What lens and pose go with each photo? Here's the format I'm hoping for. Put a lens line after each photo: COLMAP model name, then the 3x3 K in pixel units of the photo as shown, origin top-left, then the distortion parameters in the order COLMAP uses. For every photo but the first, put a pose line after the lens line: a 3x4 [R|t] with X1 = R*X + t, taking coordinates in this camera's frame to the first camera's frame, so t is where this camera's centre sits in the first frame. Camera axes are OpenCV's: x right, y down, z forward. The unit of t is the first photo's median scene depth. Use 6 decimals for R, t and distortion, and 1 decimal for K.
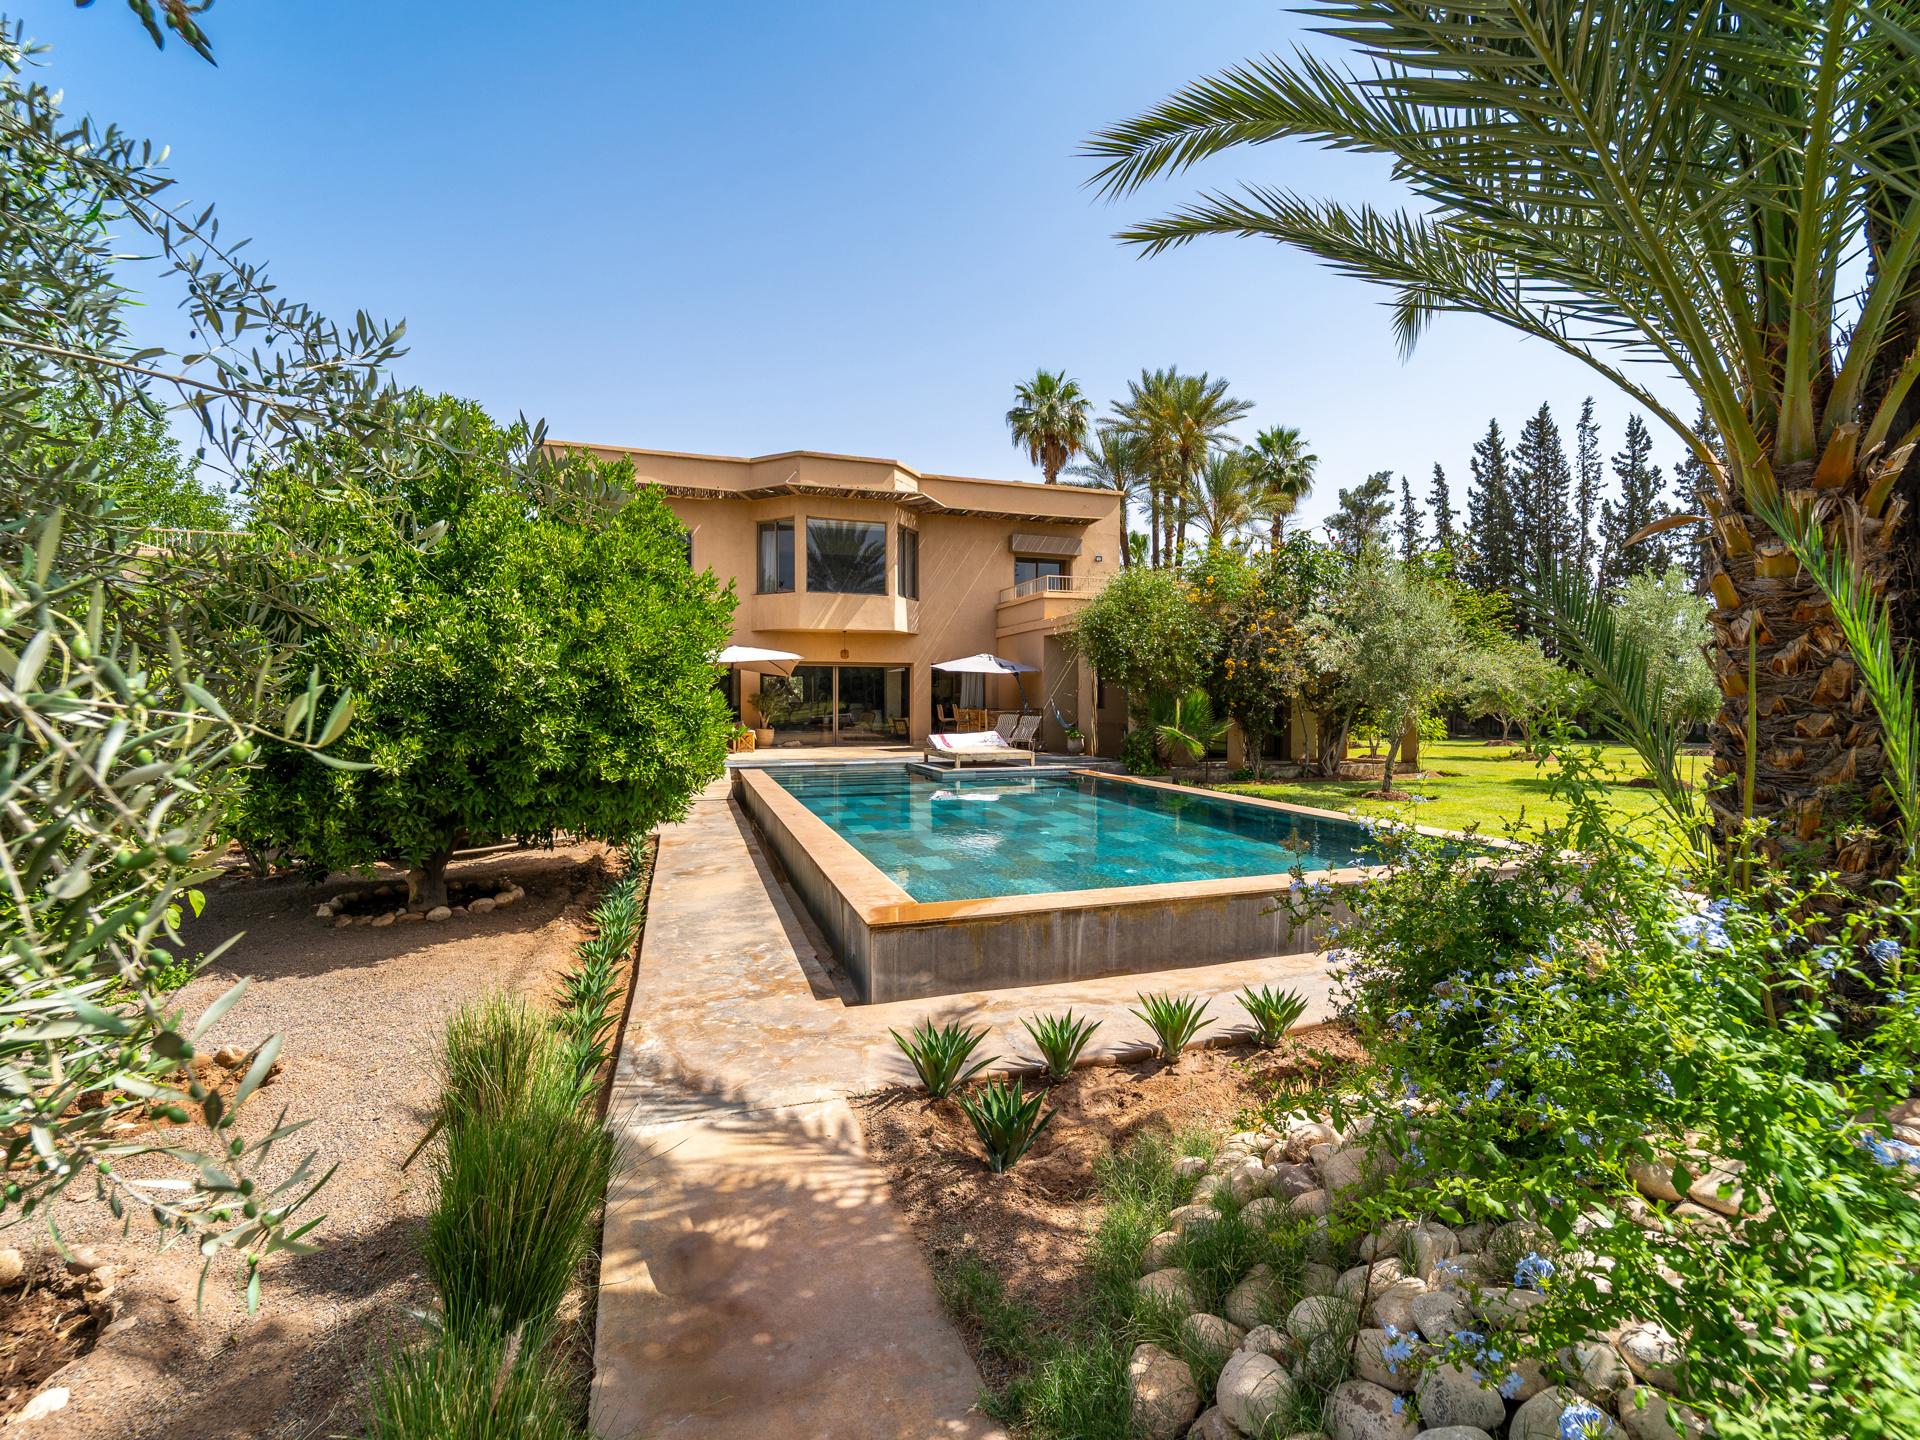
lens RADIAL K [[879.4, 0, 966.6], [0, 879.4, 714.9], [0, 0, 1]] dist [0.001918, 0.000399]
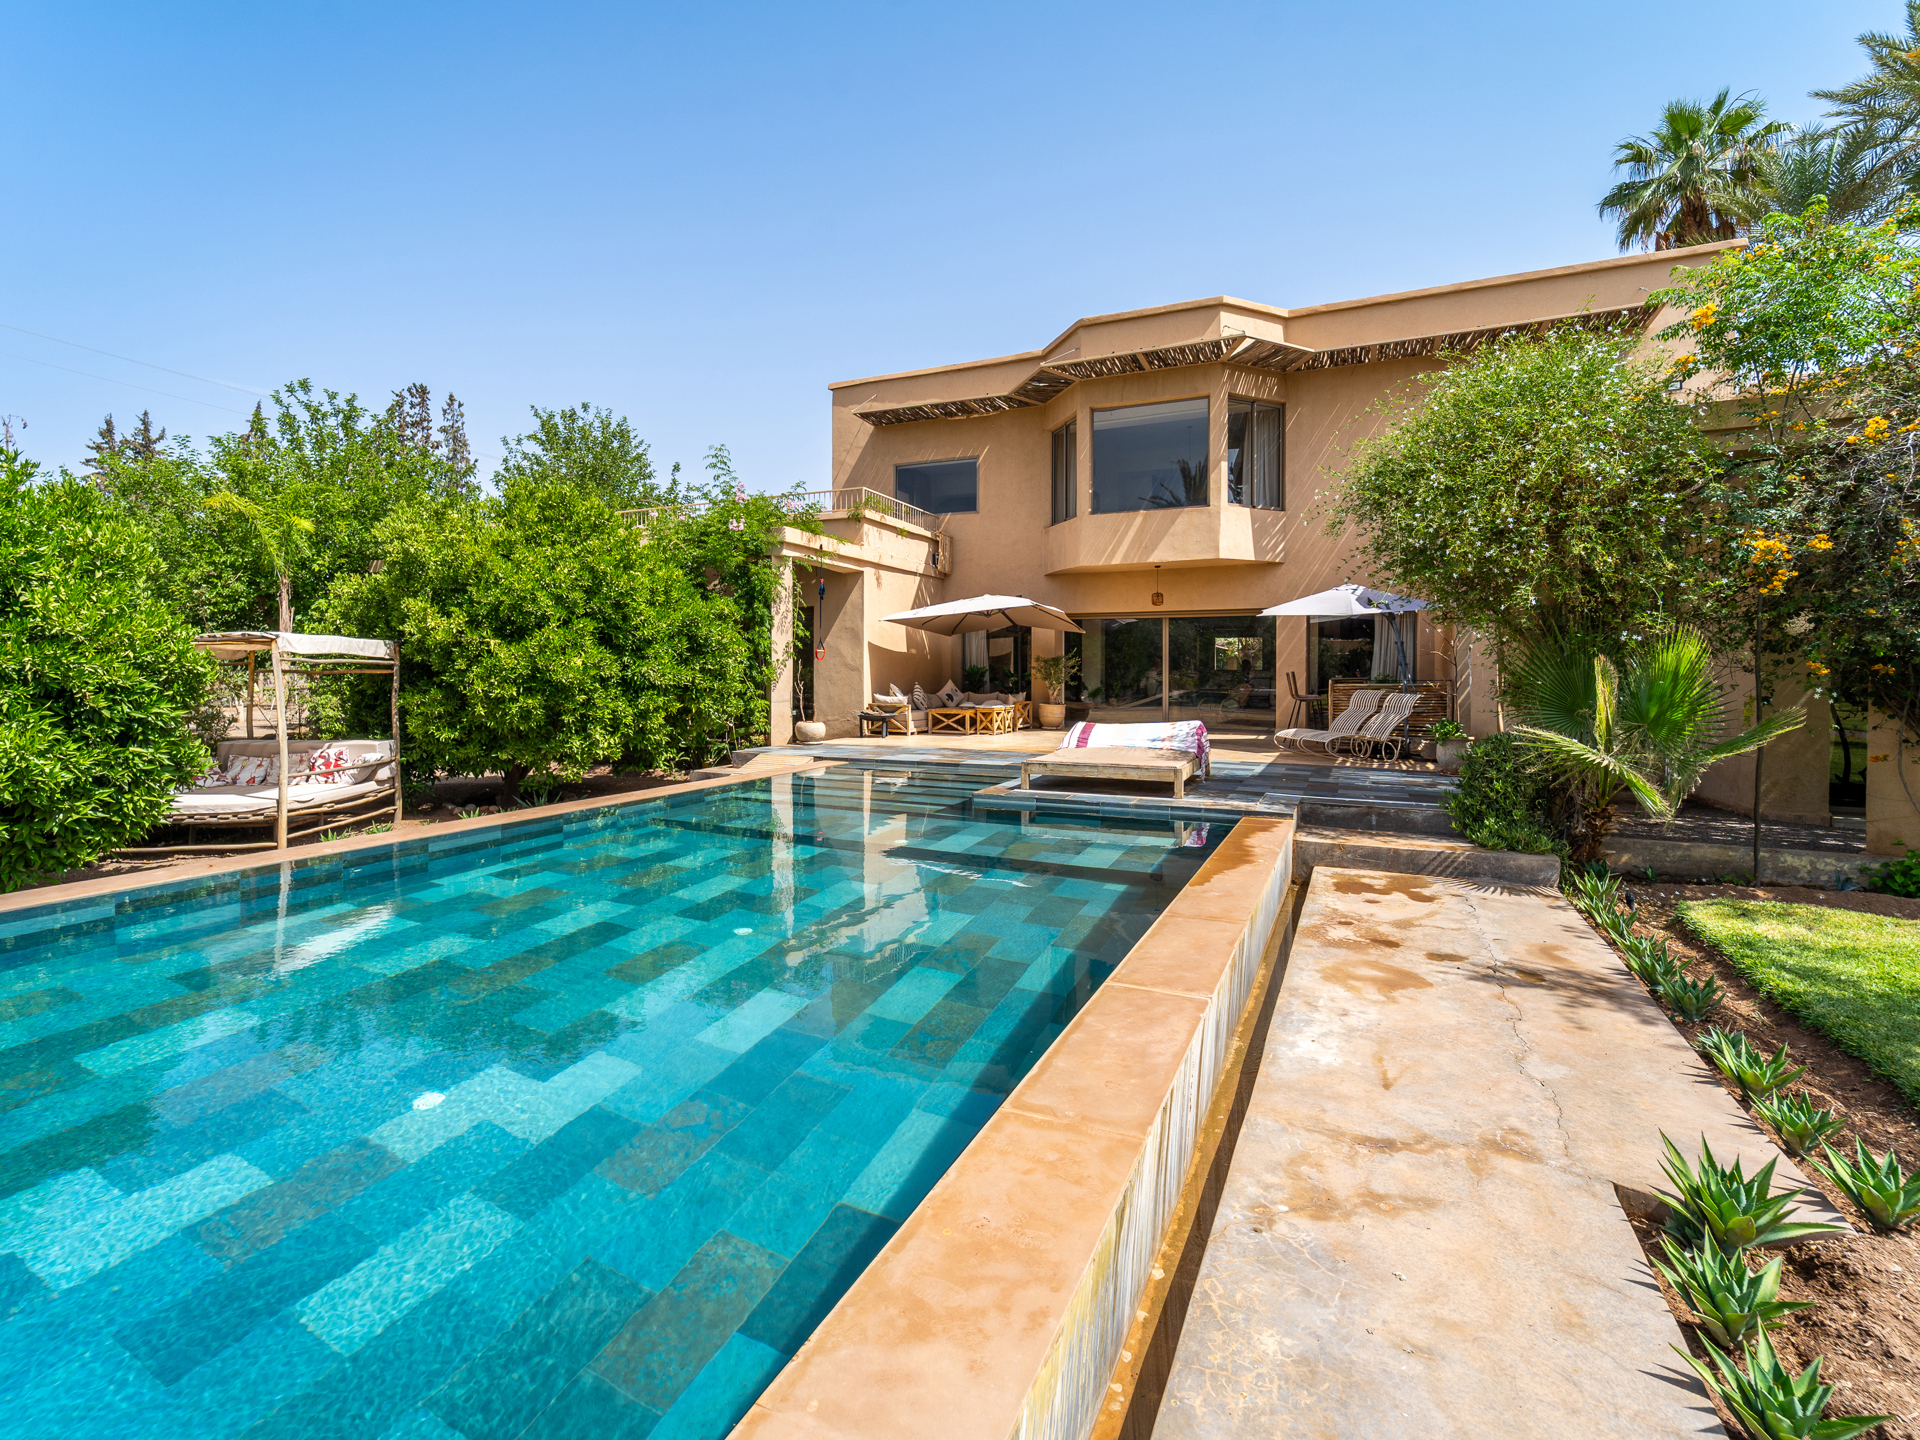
lens RADIAL K [[879.4, 0, 940.2], [0, 879.4, 680.3], [0, 0, 1]] dist [0.001918, 0.000399]
pose [[0.729918, 0.008501, -0.683482, 0.207580], [-0.011004, 0.999939, 0.000686, -0.003479], [0.683446, 0.007021, 0.729967, 0.372230]]
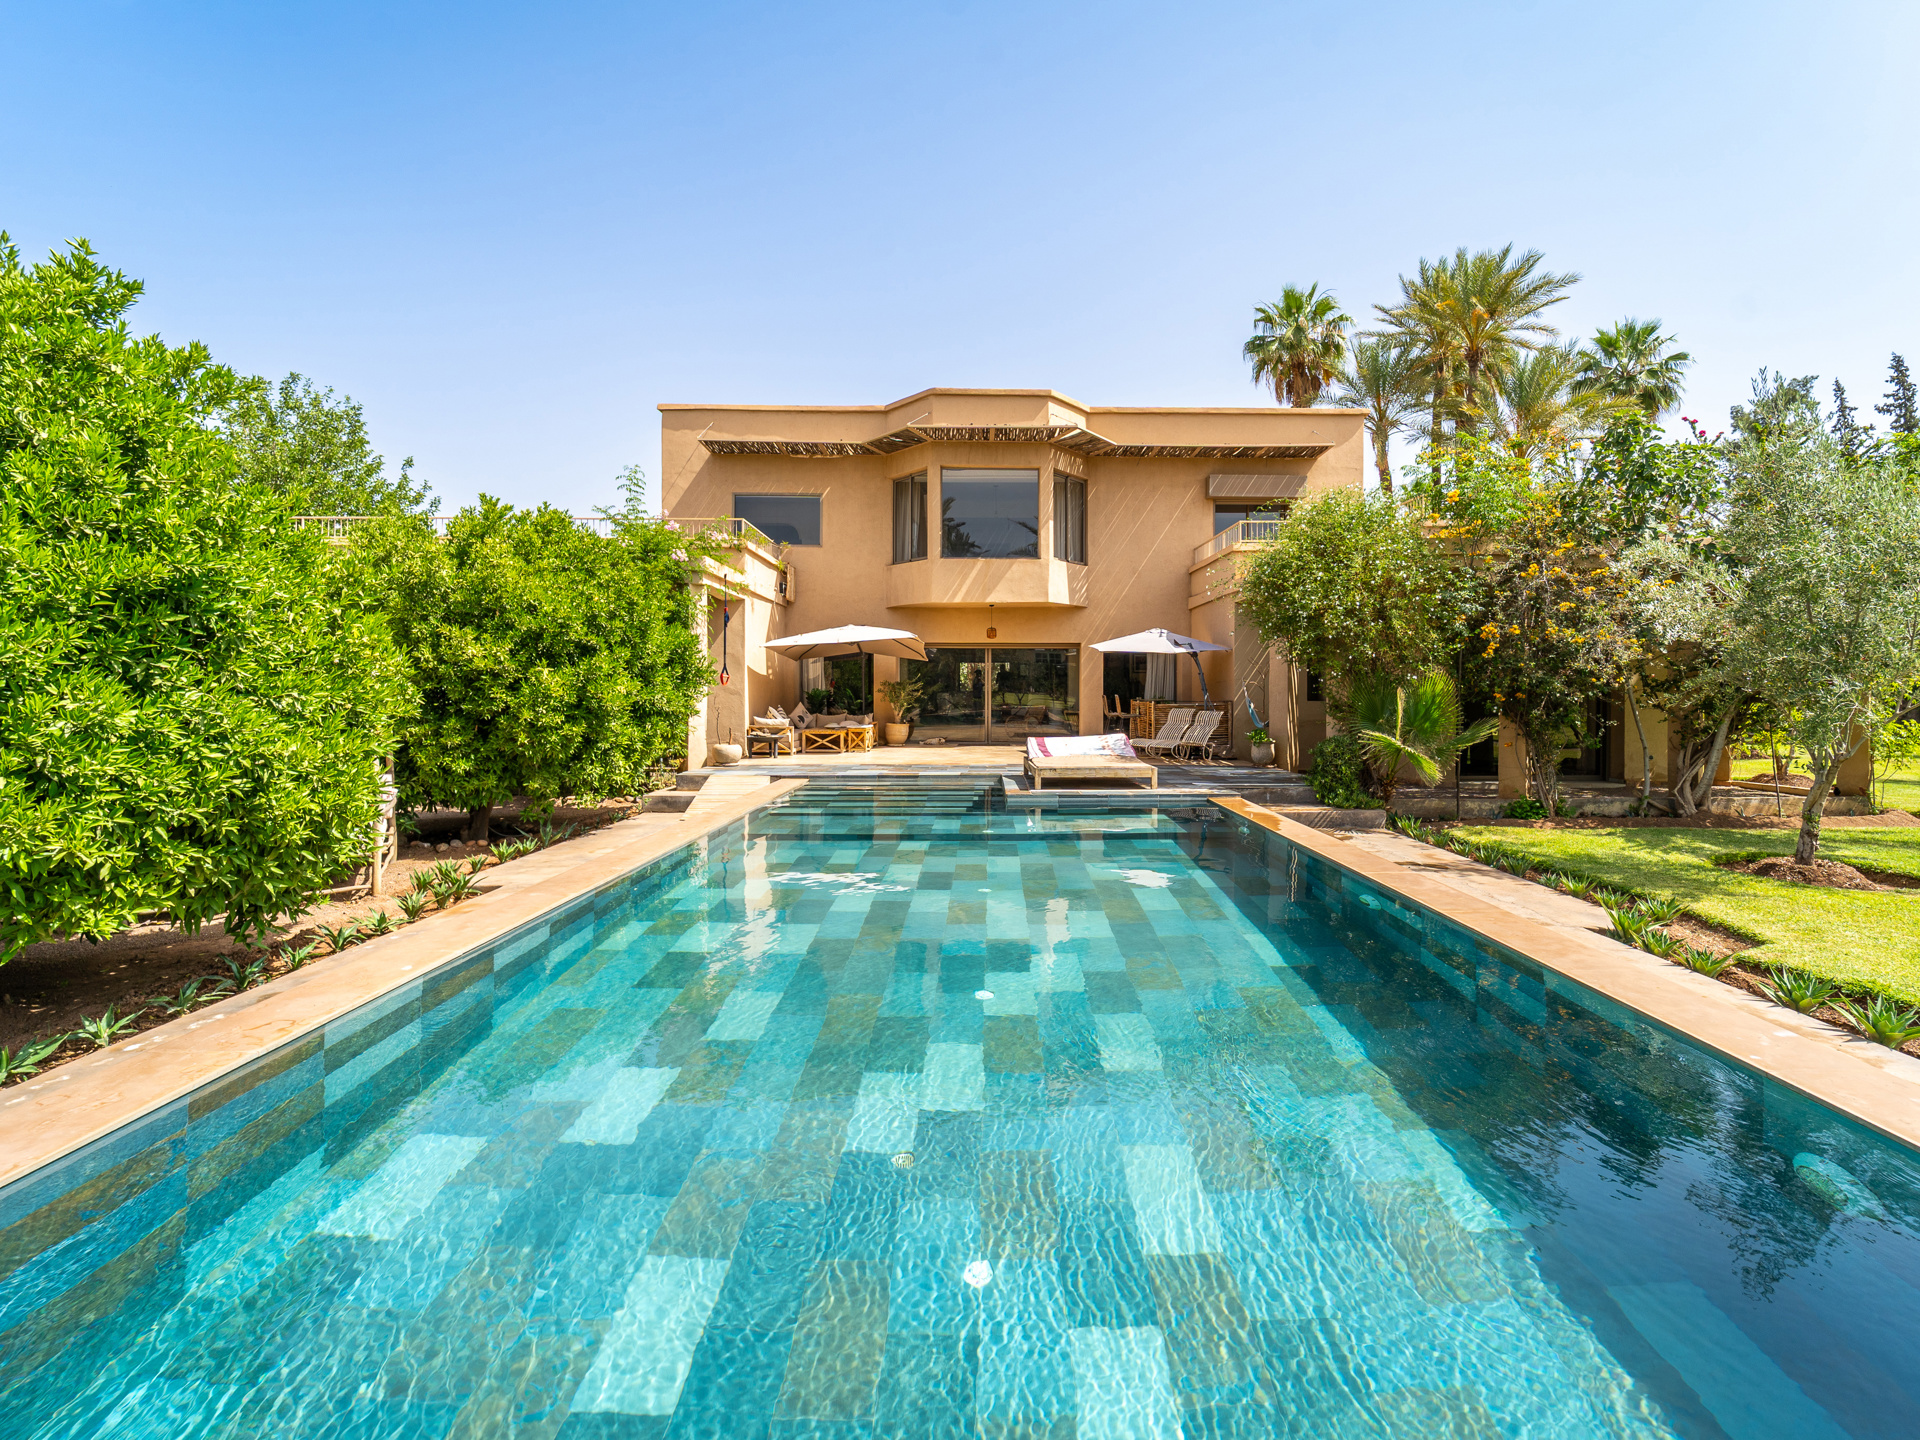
lens RADIAL K [[879.4, 0, 989.1], [0, 879.4, 697.9], [0, 0, 1]] dist [0.001918, 0.000399]
pose [[0.954383, 0.003059, -0.298569, 0.103009], [-0.004520, 0.999981, -0.004205, -0.005028], [0.298550, 0.005363, 0.954379, 0.213935]]
